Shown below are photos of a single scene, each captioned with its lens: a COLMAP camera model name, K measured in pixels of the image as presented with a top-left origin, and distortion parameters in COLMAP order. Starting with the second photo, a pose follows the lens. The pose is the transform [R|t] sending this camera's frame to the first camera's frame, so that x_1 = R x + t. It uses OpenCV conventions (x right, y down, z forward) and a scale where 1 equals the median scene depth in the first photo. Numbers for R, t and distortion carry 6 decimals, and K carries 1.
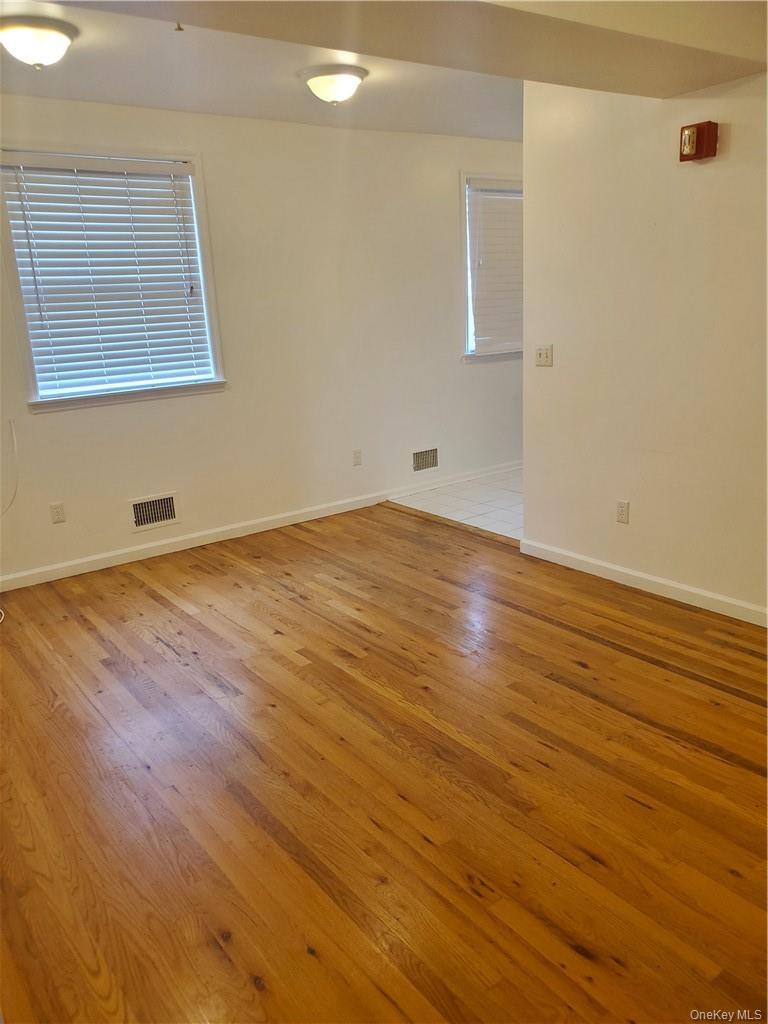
lens RADIAL K [[773.3, 0, 412.1], [0, 773.3, 510.9], [0, 0, 1]] dist [0.010722, 0.002390]
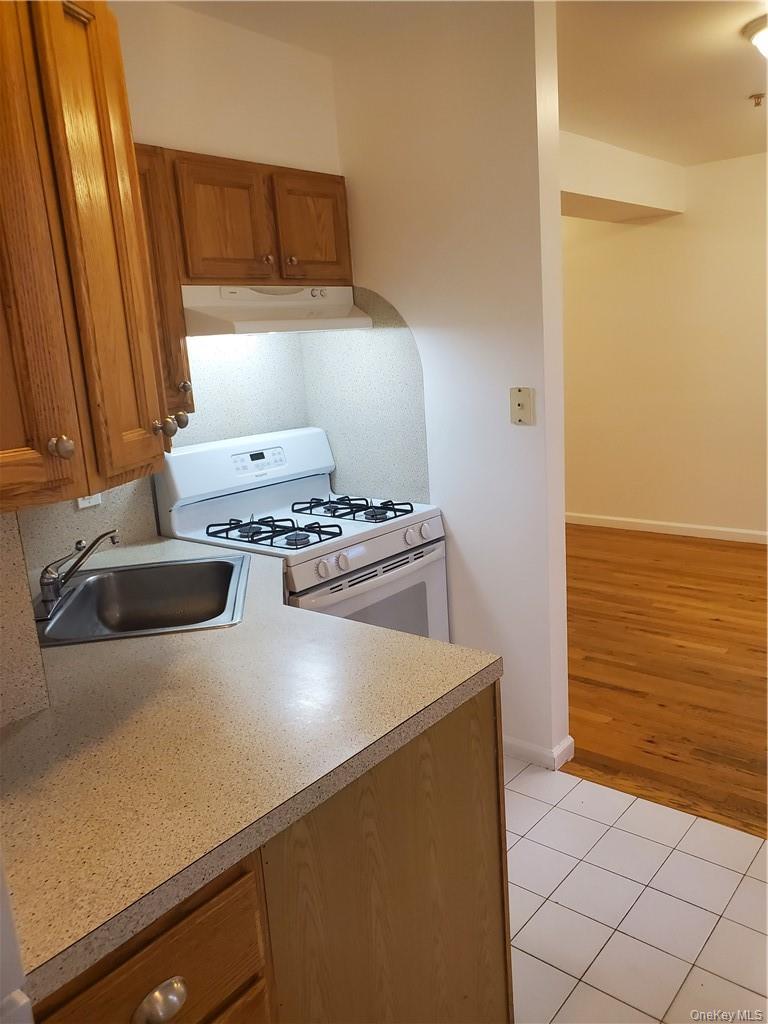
lens RADIAL K [[789.7, 0, 407.9], [0, 789.7, 498.6], [0, 0, 1]] dist [0.004618, -0.005023]
pose [[-0.969385, 0.150874, -0.193724, 0.376915], [0.046384, 0.887271, 0.458910, -0.449488], [0.241124, 0.435874, -0.867106, 1.478648]]
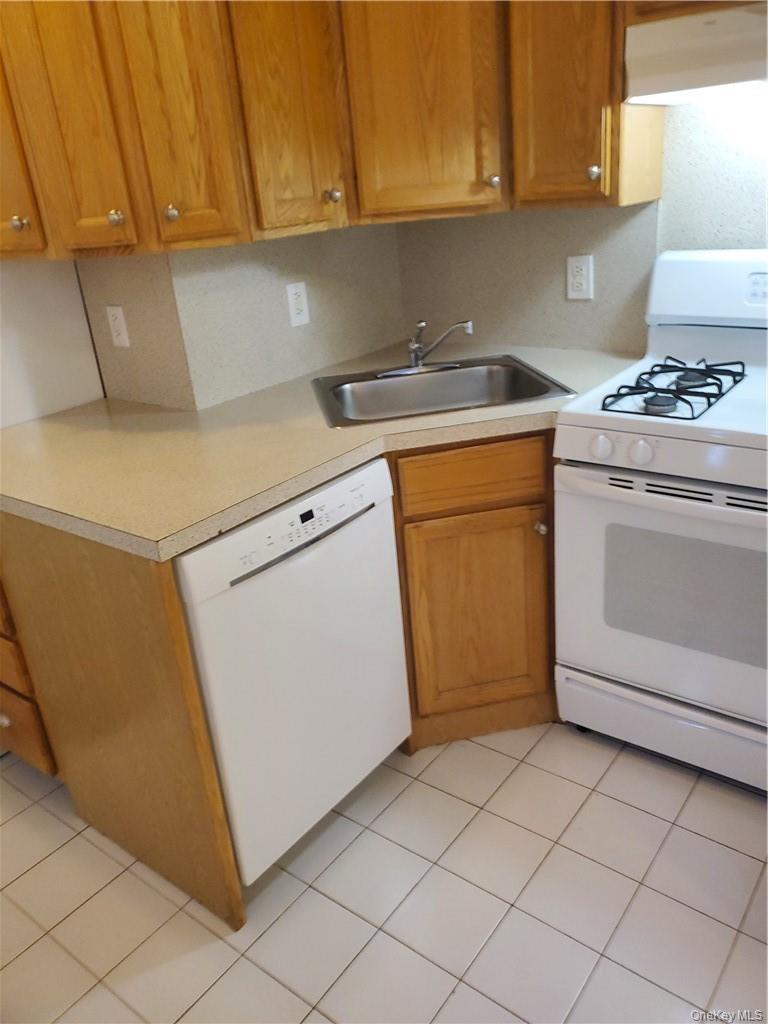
lens RADIAL K [[789.7, 0, 407.9], [0, 789.7, 498.6], [0, 0, 1]] dist [0.004618, -0.005023]
pose [[-0.258295, -0.301570, 0.917791, -0.020004], [0.339242, 0.861214, 0.378453, -0.319753], [-0.904544, 0.409105, -0.120142, 1.156763]]
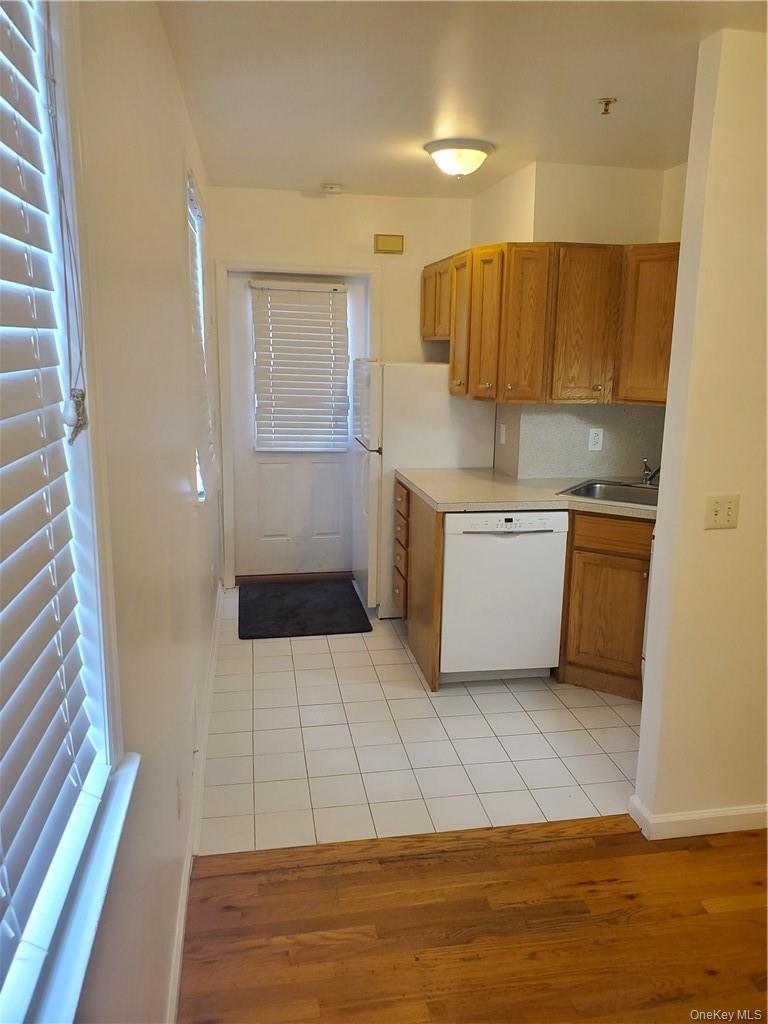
lens RADIAL K [[773.3, 0, 412.1], [0, 773.3, 510.9], [0, 0, 1]] dist [0.010722, 0.002390]
pose [[0.451402, -0.133357, 0.882299, -0.434363], [0.198764, 0.978954, 0.046275, -0.258694], [-0.869902, 0.154481, 0.468409, 0.867007]]
